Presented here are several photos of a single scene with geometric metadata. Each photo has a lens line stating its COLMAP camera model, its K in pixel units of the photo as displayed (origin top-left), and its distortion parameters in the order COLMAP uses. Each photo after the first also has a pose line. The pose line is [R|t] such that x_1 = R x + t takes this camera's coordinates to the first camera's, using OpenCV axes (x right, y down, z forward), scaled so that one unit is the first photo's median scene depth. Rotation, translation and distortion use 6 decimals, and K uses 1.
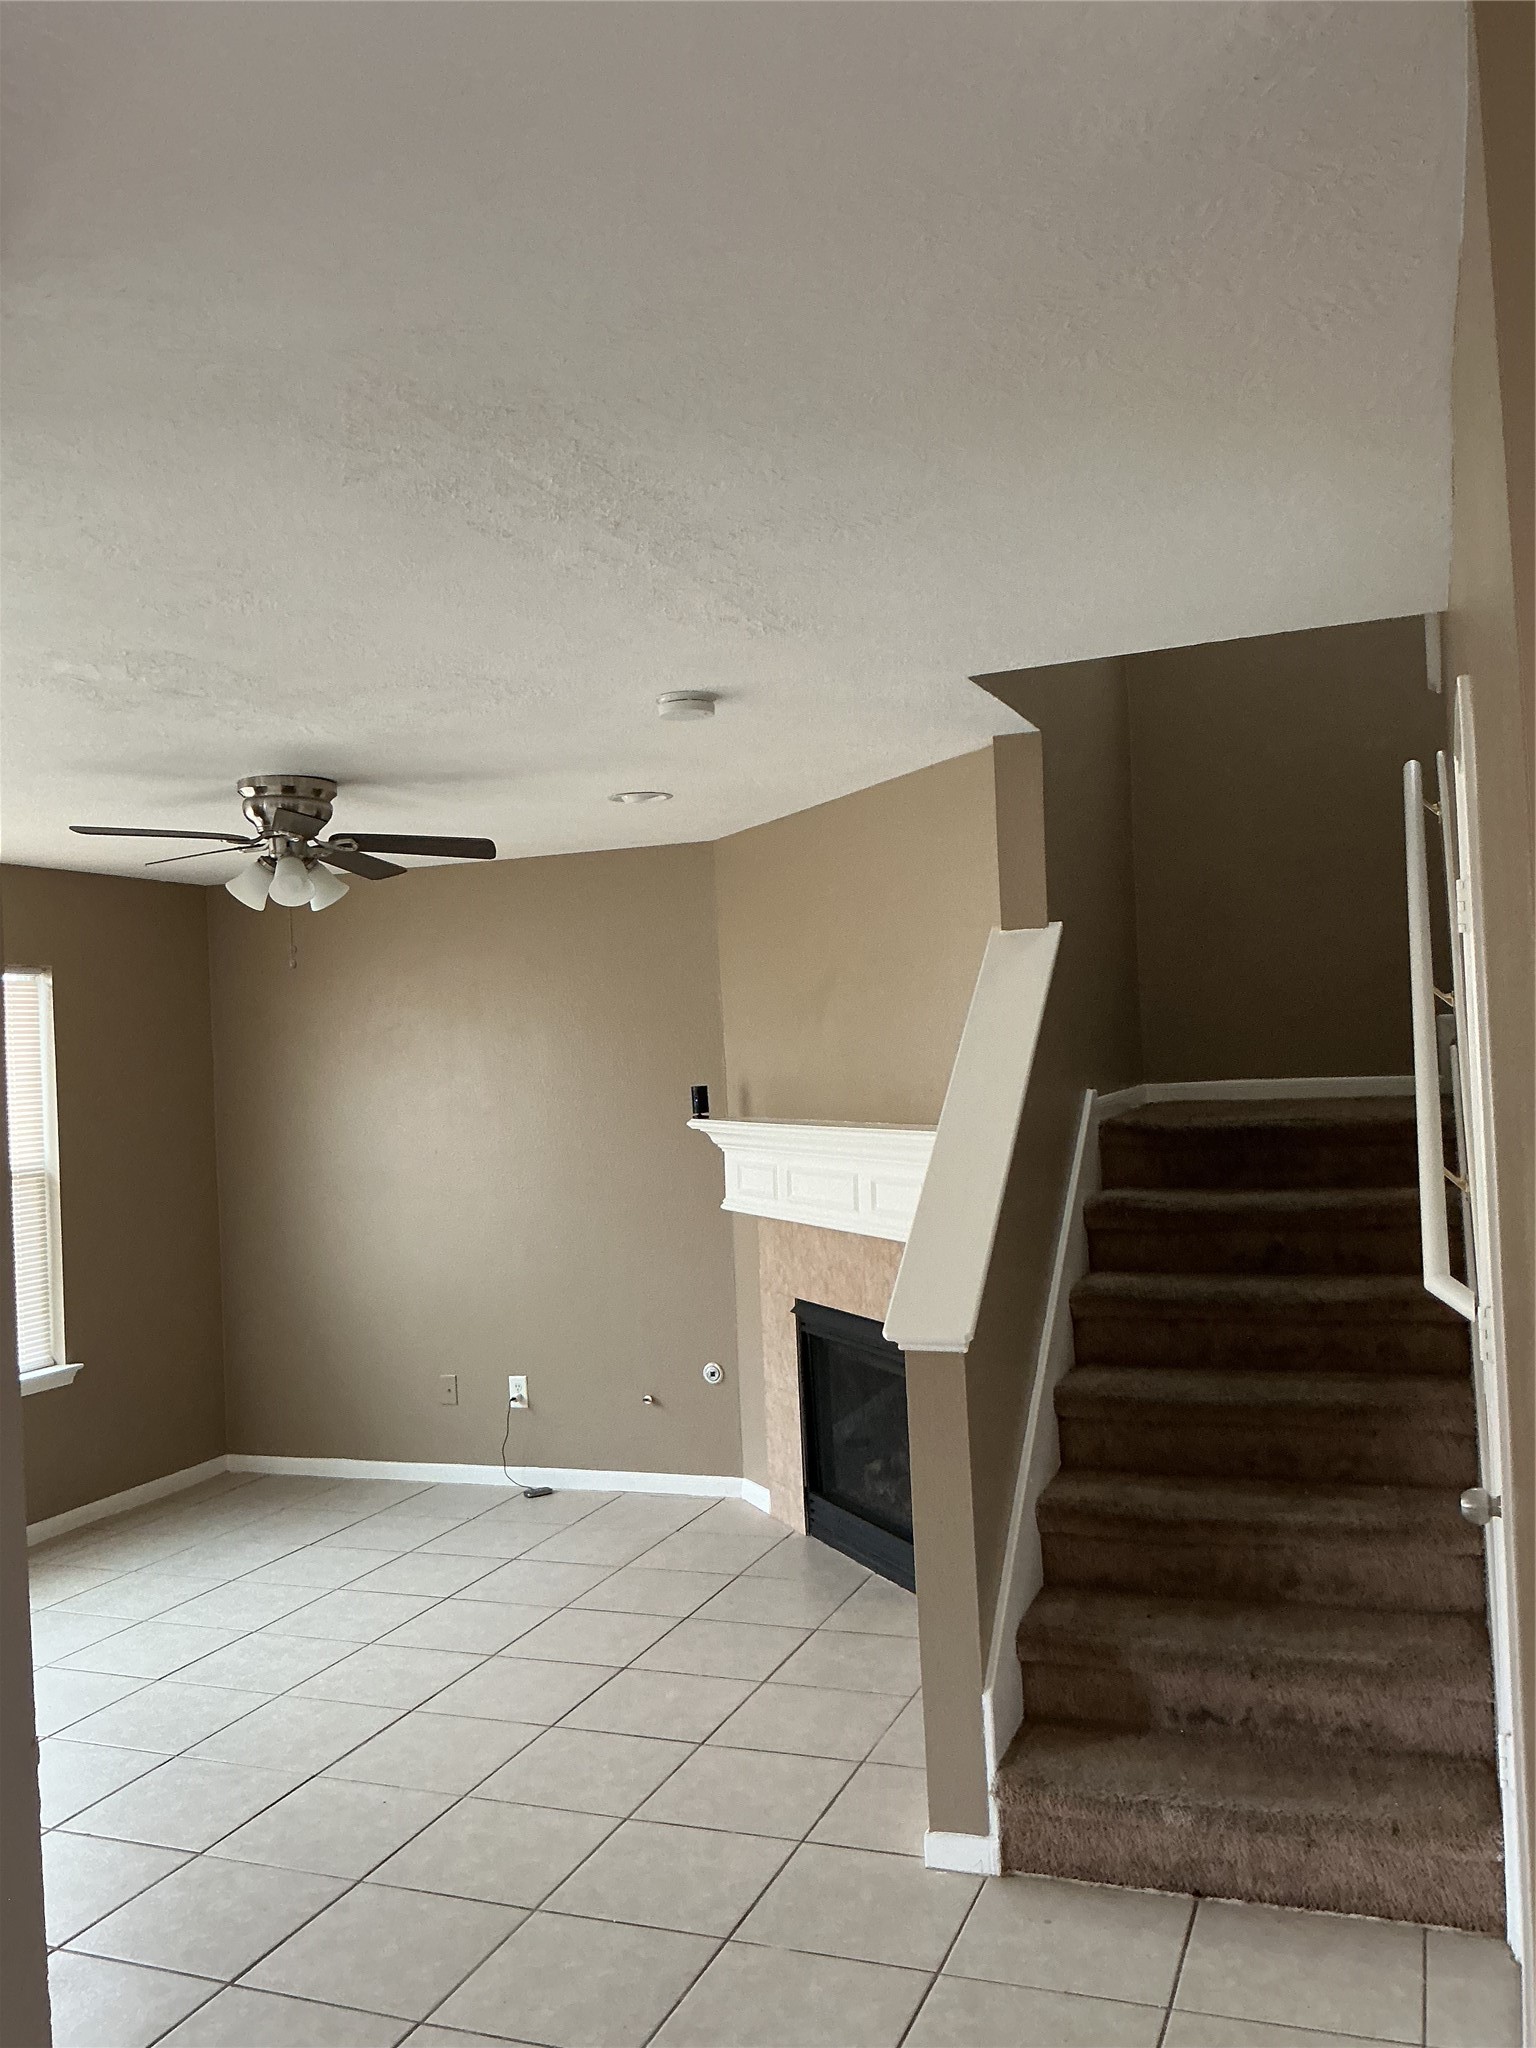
lens RADIAL K [[1684.7, 0, 768.0], [0, 1684.7, 1024.0], [0, 0, 1]] dist [0.132007, -0.261337]
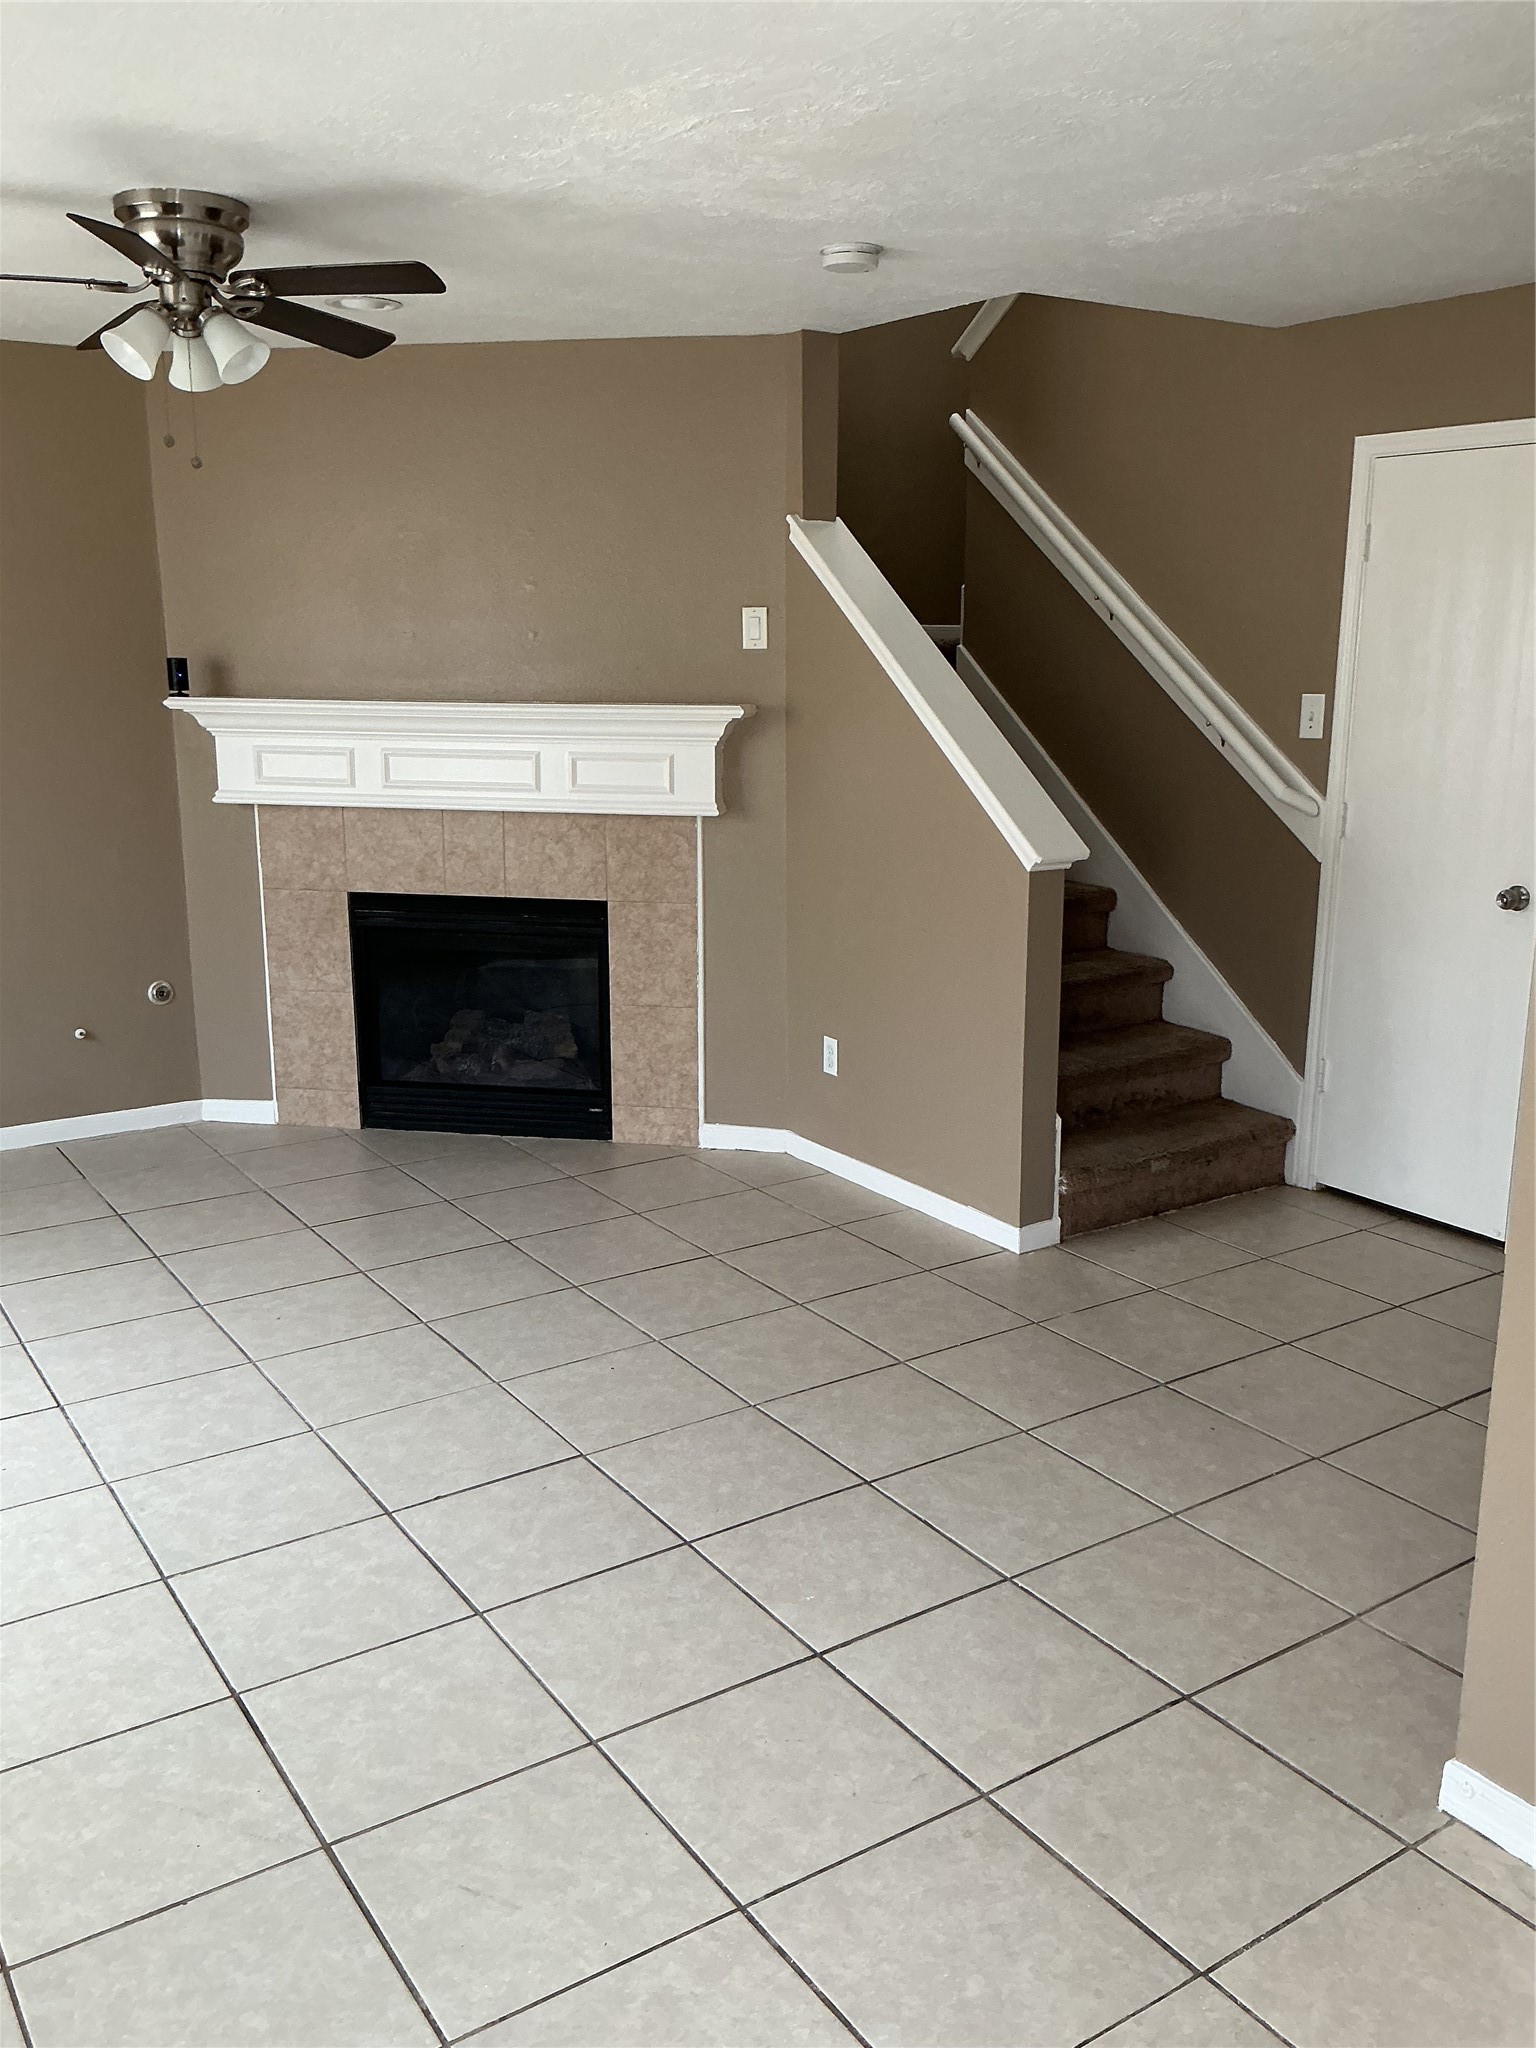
lens RADIAL K [[1684.7, 0, 768.0], [0, 1684.7, 1024.0], [0, 0, 1]] dist [0.132007, -0.261337]
pose [[0.571813, -0.135193, 0.809168, -0.628477], [-0.040140, 0.980537, 0.192190, 0.042982], [-0.819402, -0.142376, 0.555257, 0.270417]]
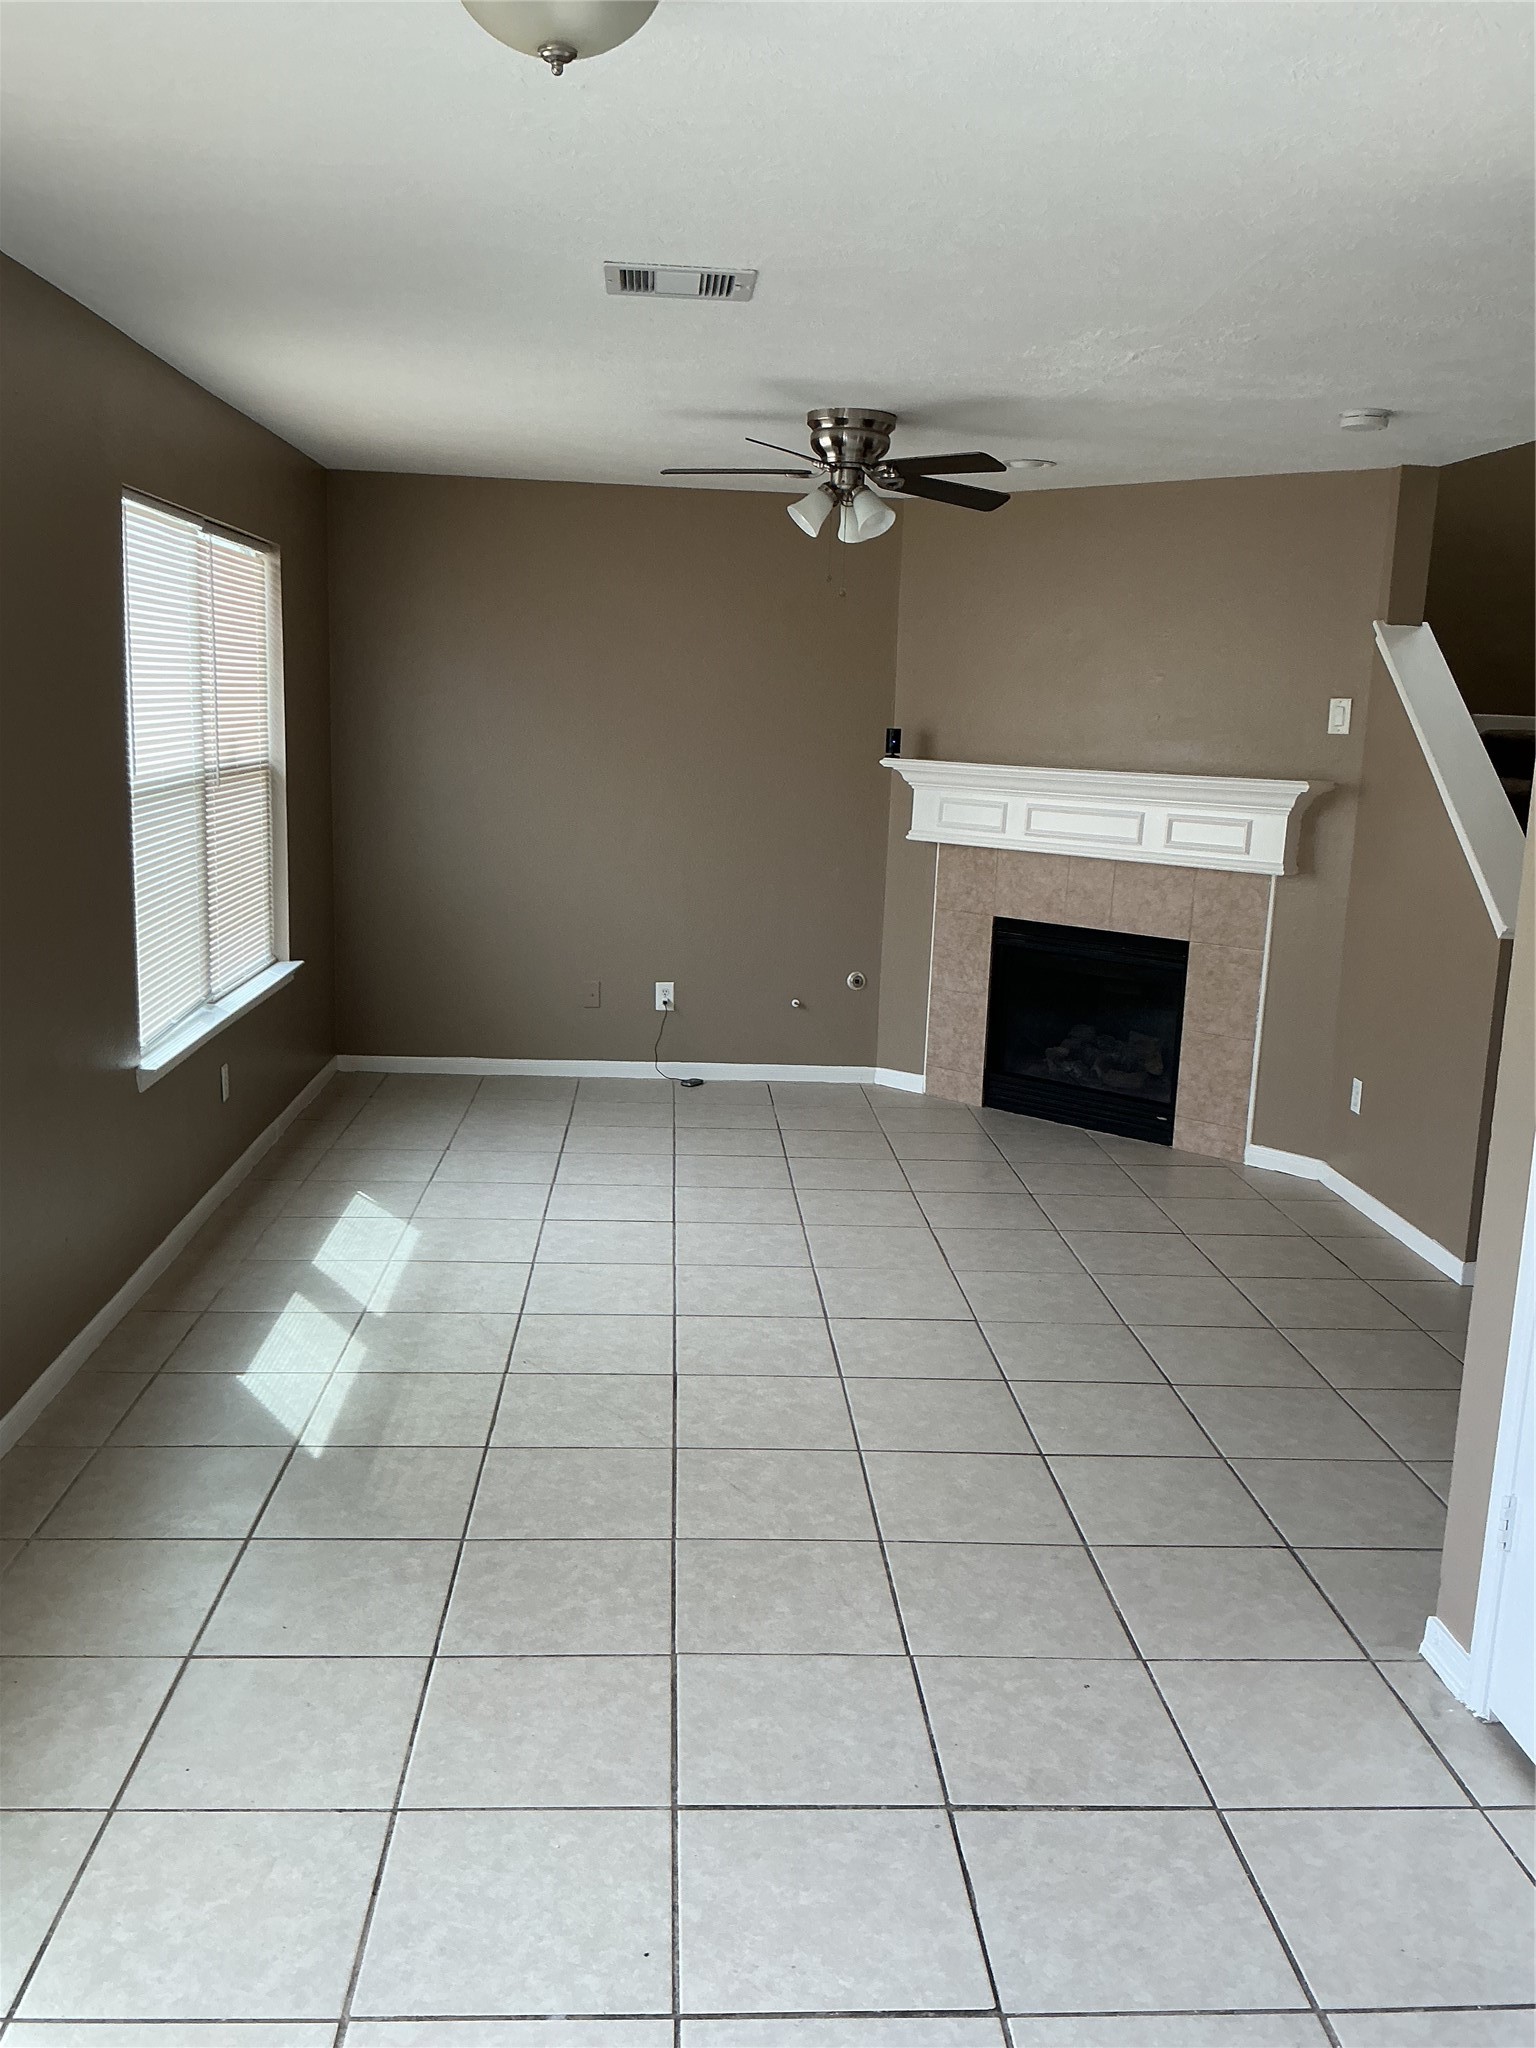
lens RADIAL K [[1684.7, 0, 768.0], [0, 1684.7, 1024.0], [0, 0, 1]] dist [0.132007, -0.261337]
pose [[0.906866, -0.000402, 0.421418, -0.629444], [-0.083668, 0.979920, 0.180985, 0.034897], [-0.413029, -0.199389, 0.888623, -0.005149]]
